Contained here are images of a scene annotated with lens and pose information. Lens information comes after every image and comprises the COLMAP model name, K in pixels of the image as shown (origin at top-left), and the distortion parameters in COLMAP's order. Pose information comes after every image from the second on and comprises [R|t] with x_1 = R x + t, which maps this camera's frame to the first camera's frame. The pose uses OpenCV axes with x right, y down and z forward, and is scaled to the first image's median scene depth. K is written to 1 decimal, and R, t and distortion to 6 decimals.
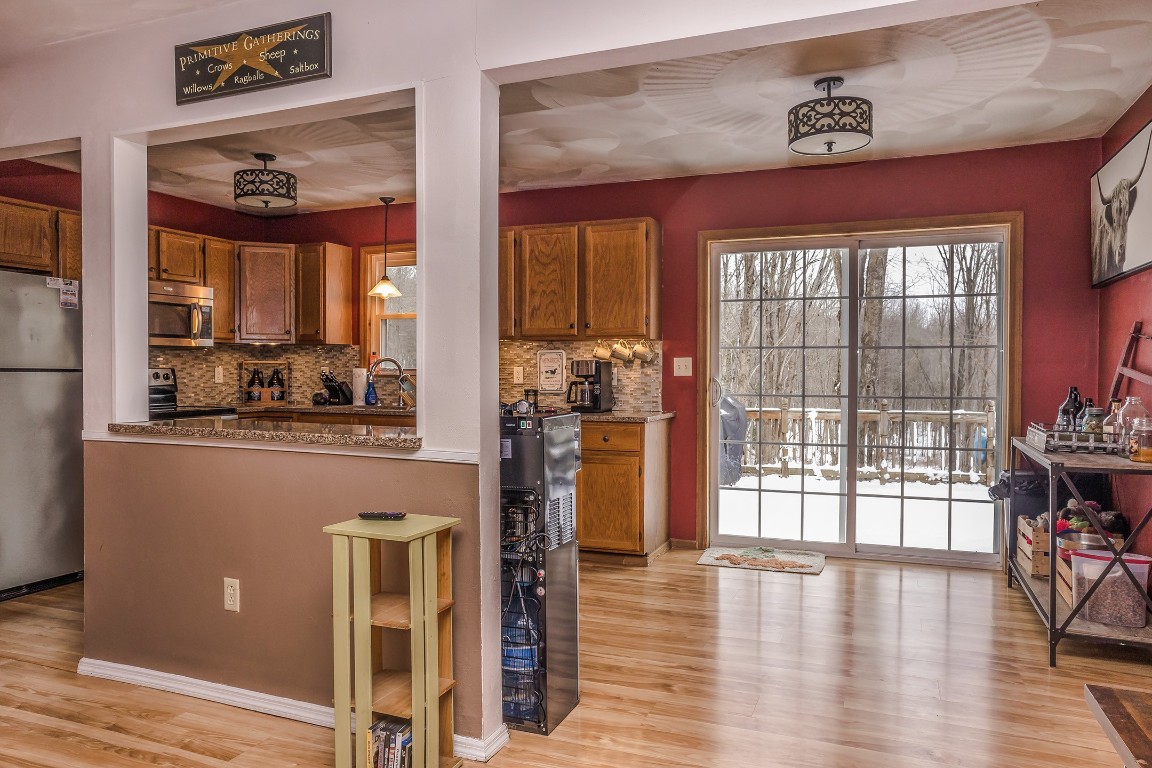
lens RADIAL K [[790.7, 0, 576.0], [0, 790.7, 384.0], [0, 0, 1]] dist [-0.096741, 0.080066]
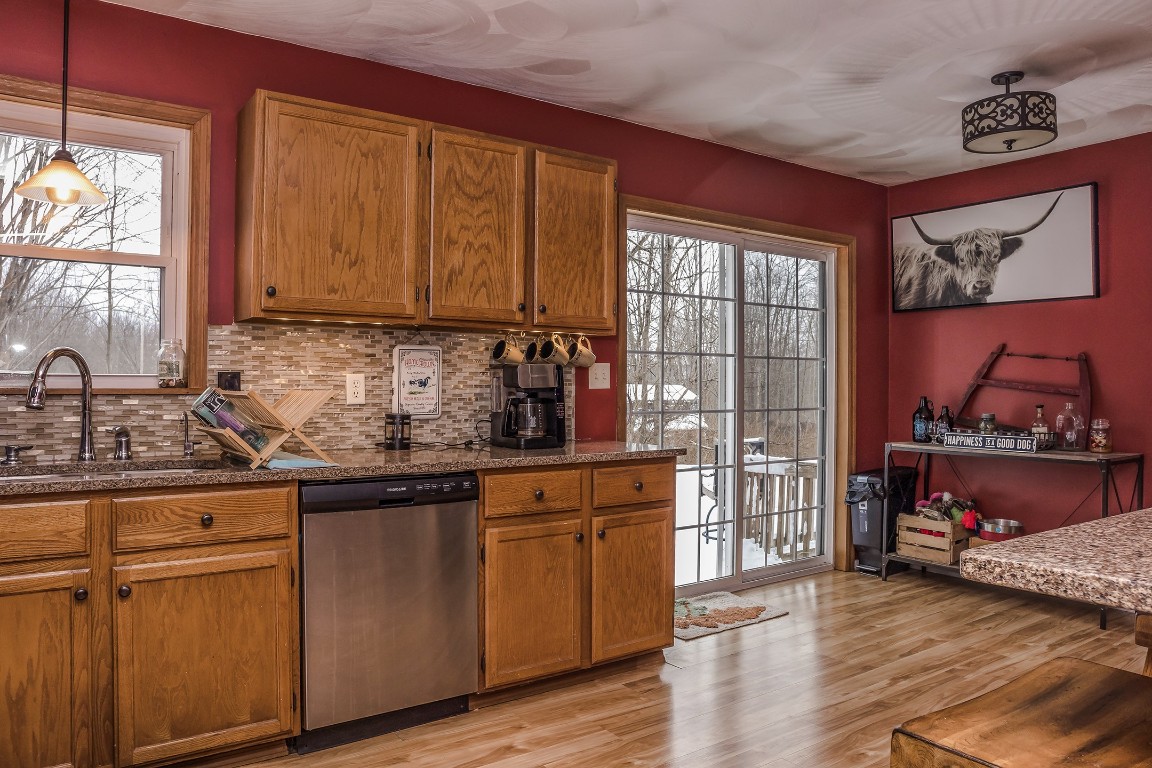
lens RADIAL K [[814.3, 0, 576.0], [0, 814.3, 384.0], [0, 0, 1]] dist [-0.129783, 0.095980]
pose [[0.535733, 0.000748, 0.844387, -0.501506], [0.011179, 0.999906, -0.007978, -0.008785], [-0.844314, 0.013713, 0.535674, 0.619250]]
